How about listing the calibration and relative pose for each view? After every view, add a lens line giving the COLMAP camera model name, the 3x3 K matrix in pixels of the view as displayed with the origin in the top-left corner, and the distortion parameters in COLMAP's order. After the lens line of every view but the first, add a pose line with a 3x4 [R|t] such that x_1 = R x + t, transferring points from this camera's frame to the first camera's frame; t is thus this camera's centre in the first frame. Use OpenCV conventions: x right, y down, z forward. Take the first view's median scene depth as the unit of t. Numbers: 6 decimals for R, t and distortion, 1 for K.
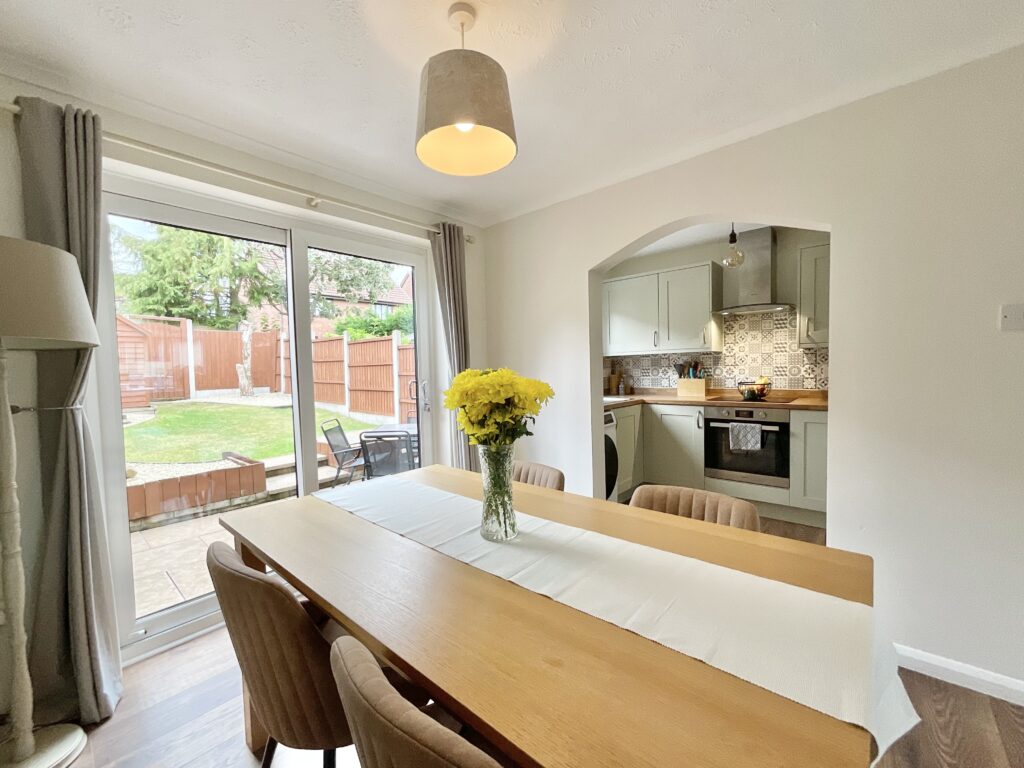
lens RADIAL K [[416.9, 0, 510.8], [0, 416.9, 382.2], [0, 0, 1]] dist [0.000425, -0.000009]
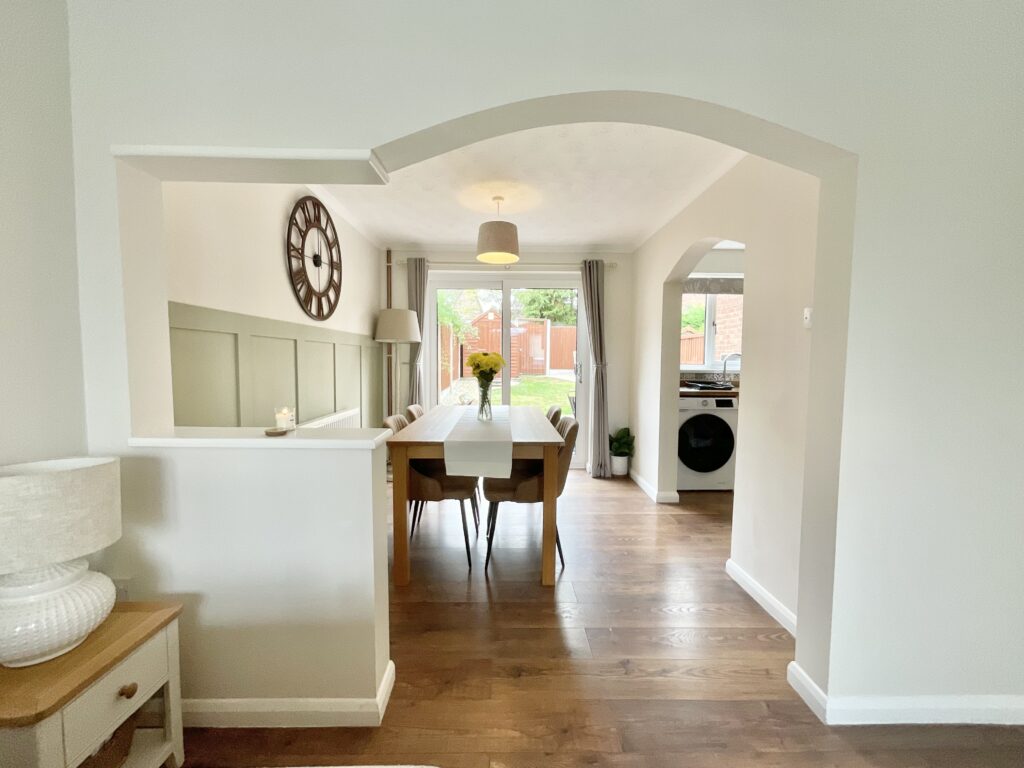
lens RADIAL K [[416.9, 0, 510.8], [0, 416.9, 382.2], [0, 0, 1]] dist [0.000425, -0.000009]
pose [[0.669949, 0.072029, -0.738905, 0.589238], [-0.053766, 0.997376, 0.048476, 0.004663], [0.740457, 0.007251, 0.672064, -0.167067]]
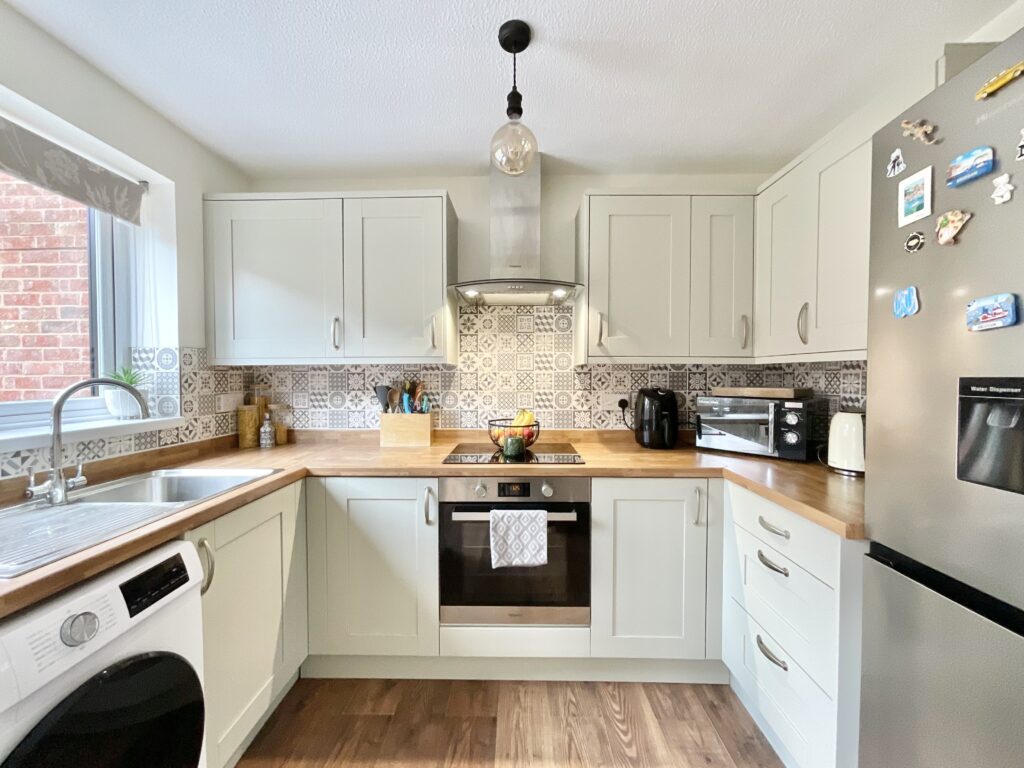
lens RADIAL K [[416.9, 0, 510.8], [0, 416.9, 382.2], [0, 0, 1]] dist [0.000425, -0.000009]
pose [[0.756492, 0.011481, 0.653902, 0.197697], [0.008238, 0.999599, -0.027081, -0.035463], [-0.653951, 0.025873, 0.756094, 0.542055]]
